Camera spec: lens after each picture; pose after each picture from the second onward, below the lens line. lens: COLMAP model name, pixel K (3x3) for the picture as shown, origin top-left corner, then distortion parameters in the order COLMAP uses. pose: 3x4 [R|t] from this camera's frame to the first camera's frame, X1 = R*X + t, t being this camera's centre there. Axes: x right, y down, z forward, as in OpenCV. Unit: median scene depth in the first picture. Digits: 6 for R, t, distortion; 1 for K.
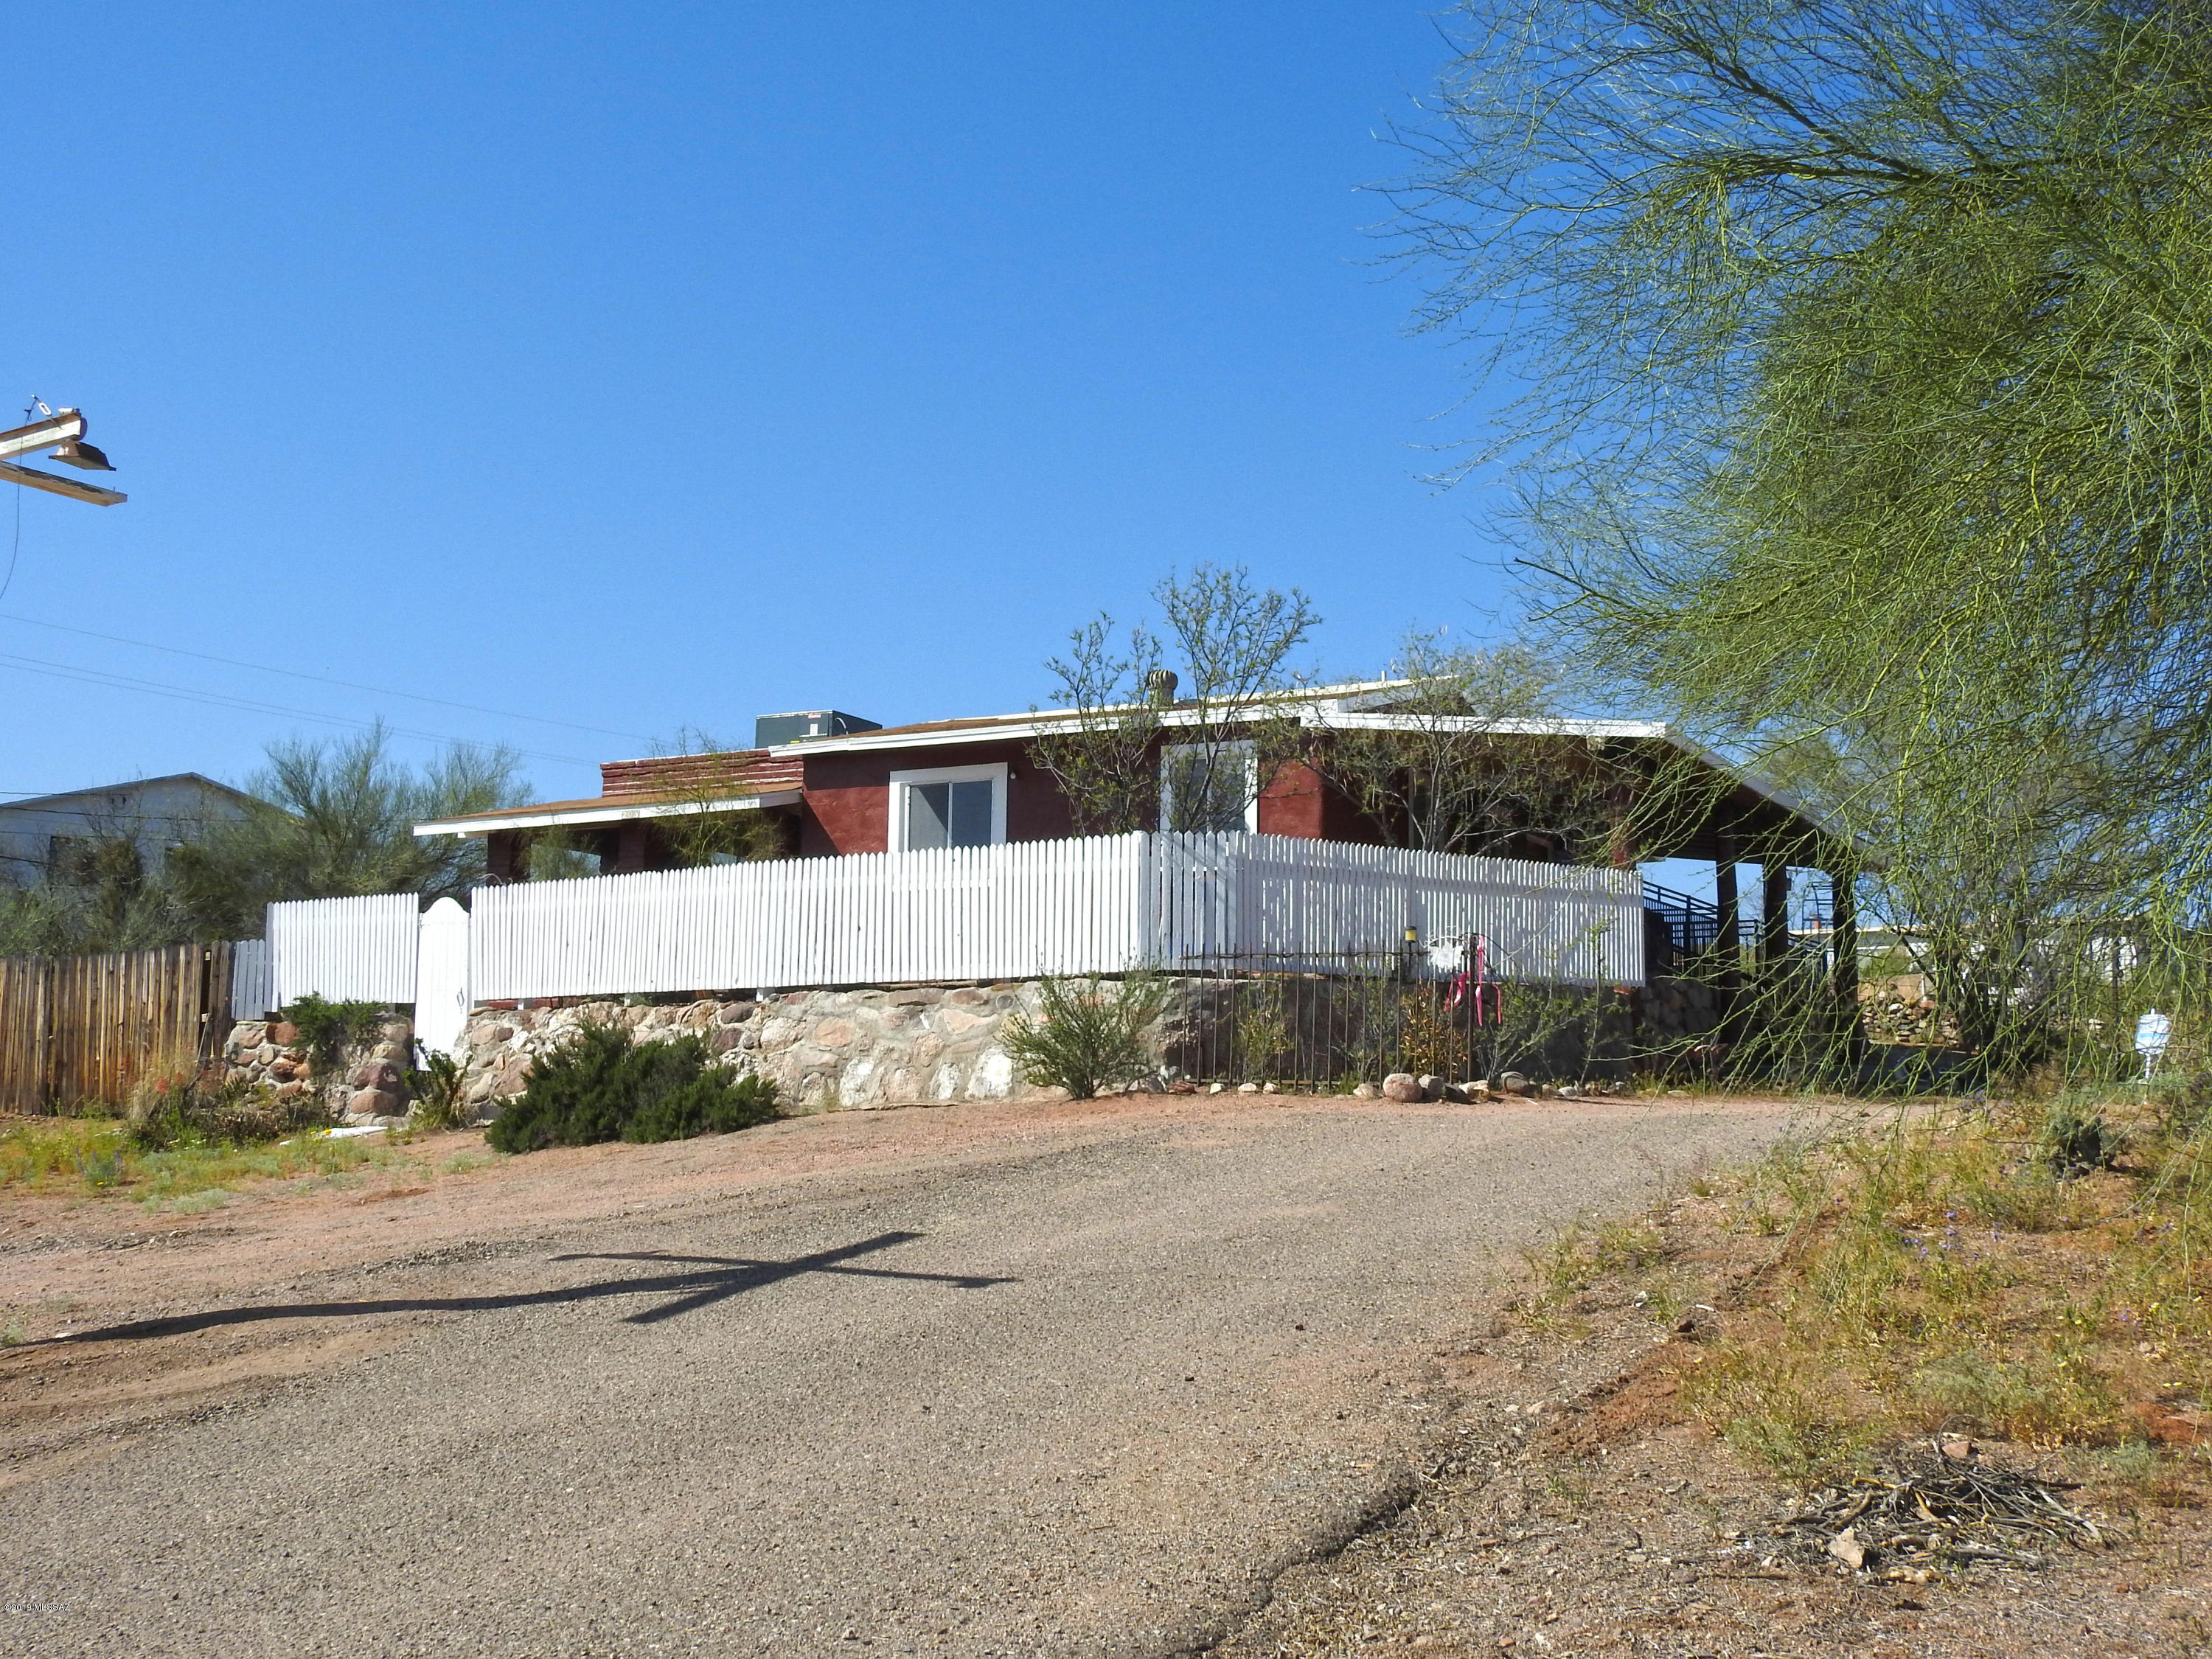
lens RADIAL K [[2635.6, 0, 1106.9], [0, 2635.6, 882.6], [0, 0, 1]] dist [0.004639, -0.001568]
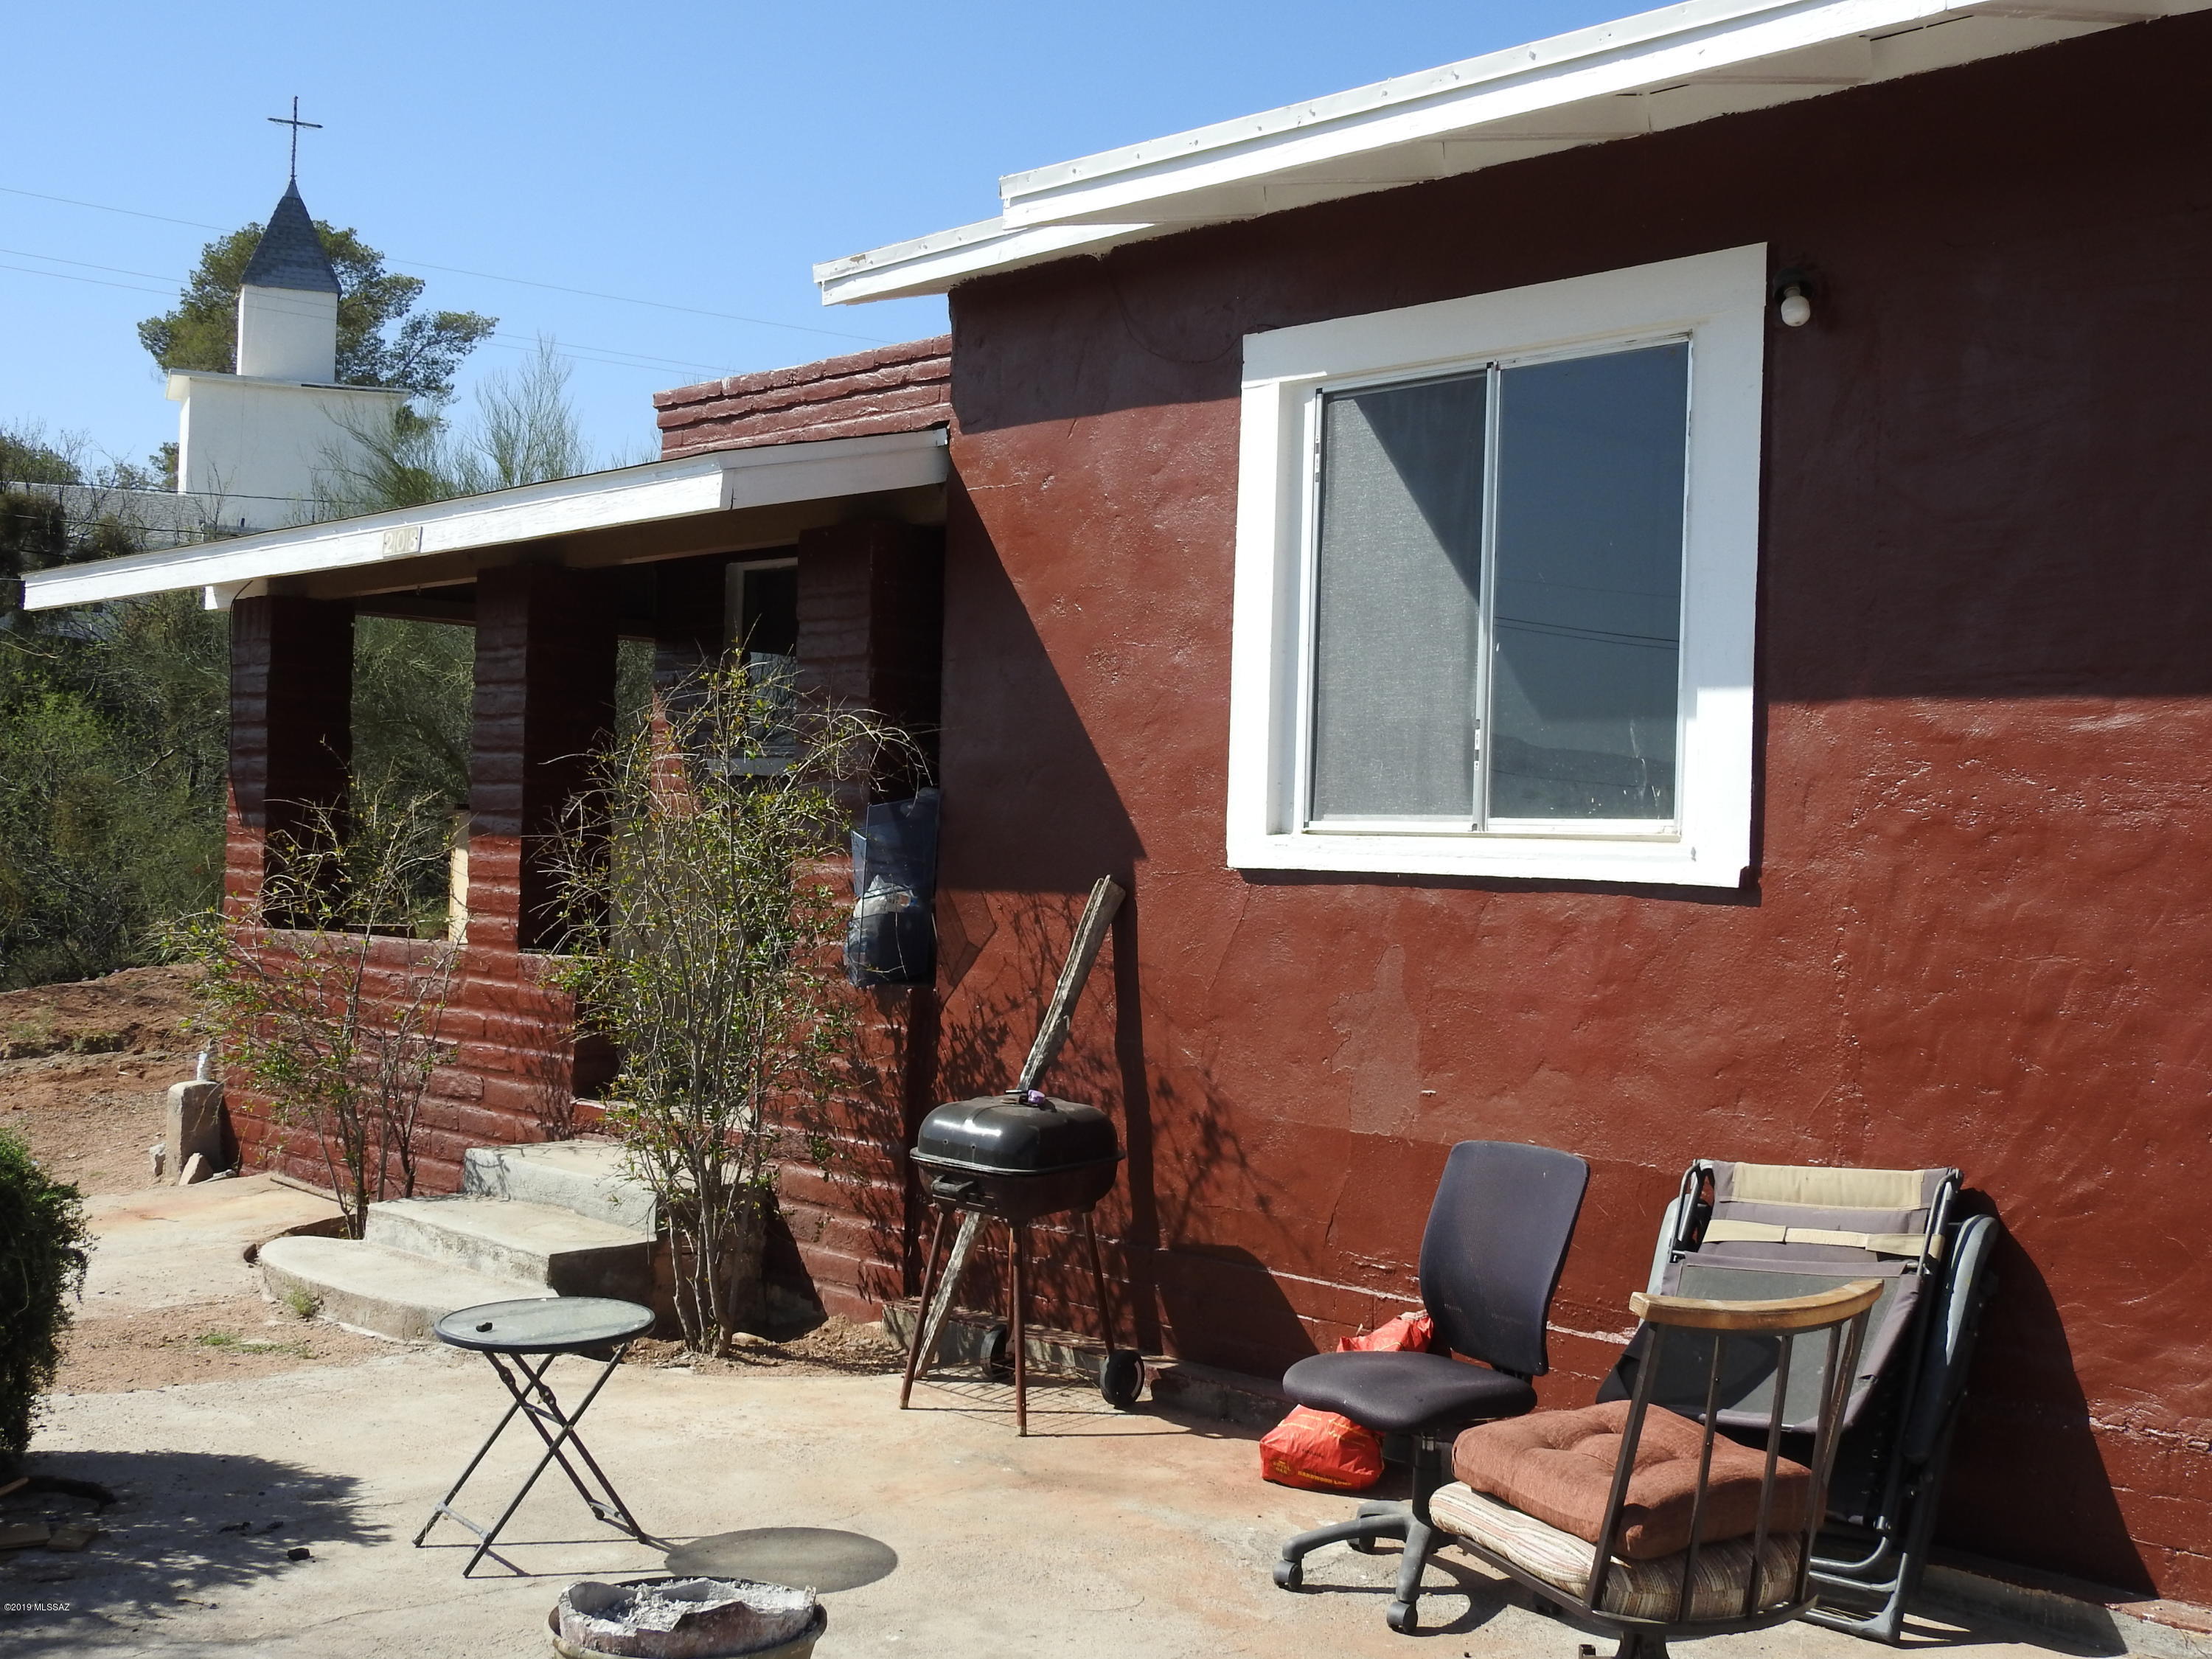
lens RADIAL K [[2564.4, 0, 1106.0], [0, 2564.4, 829.5], [0, 0, 1]] dist [0.021058, 0.006557]
pose [[0.948114, 0.015322, -0.317560, -0.026366], [0.016525, 0.995113, 0.097350, -0.025140], [0.317500, -0.097547, 0.943228, 0.928052]]
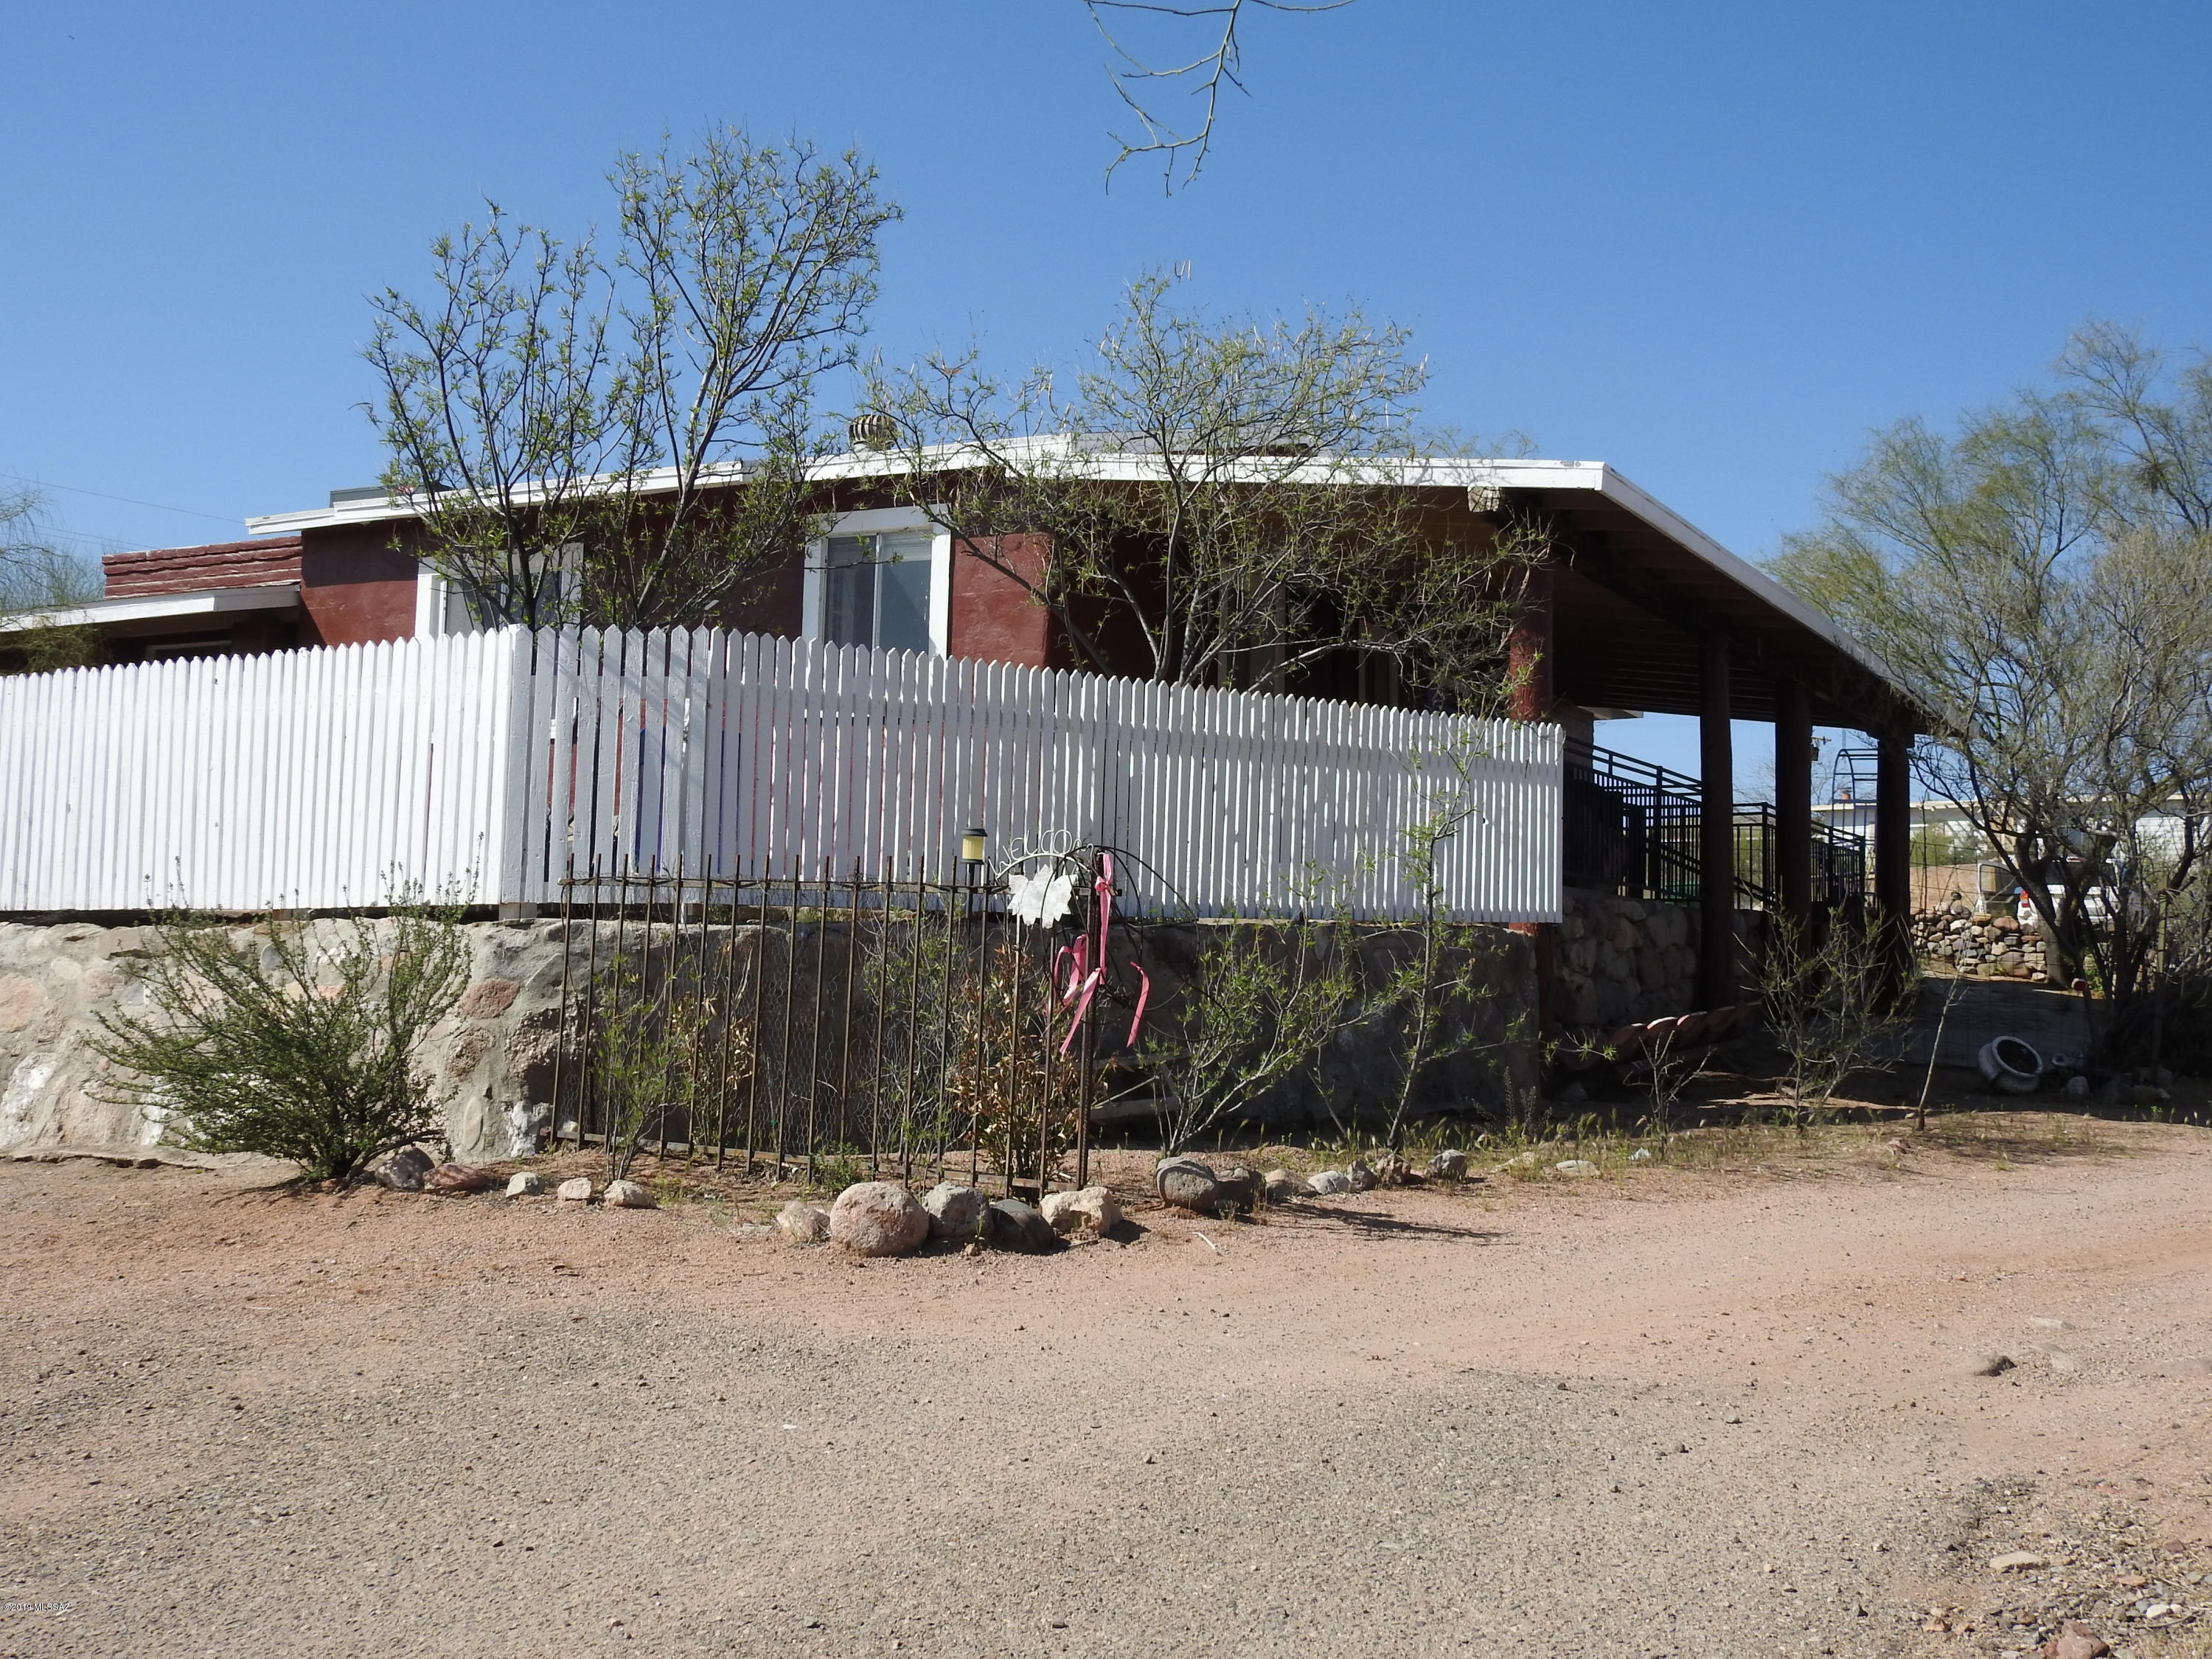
lens RADIAL K [[2564.4, 0, 1106.0], [0, 2564.4, 829.5], [0, 0, 1]] dist [0.021058, 0.006557]
pose [[0.999778, 0.013991, -0.015766, 0.114747], [-0.013454, 0.999343, 0.033660, 0.001211], [0.016227, -0.033440, 0.999309, 0.441747]]
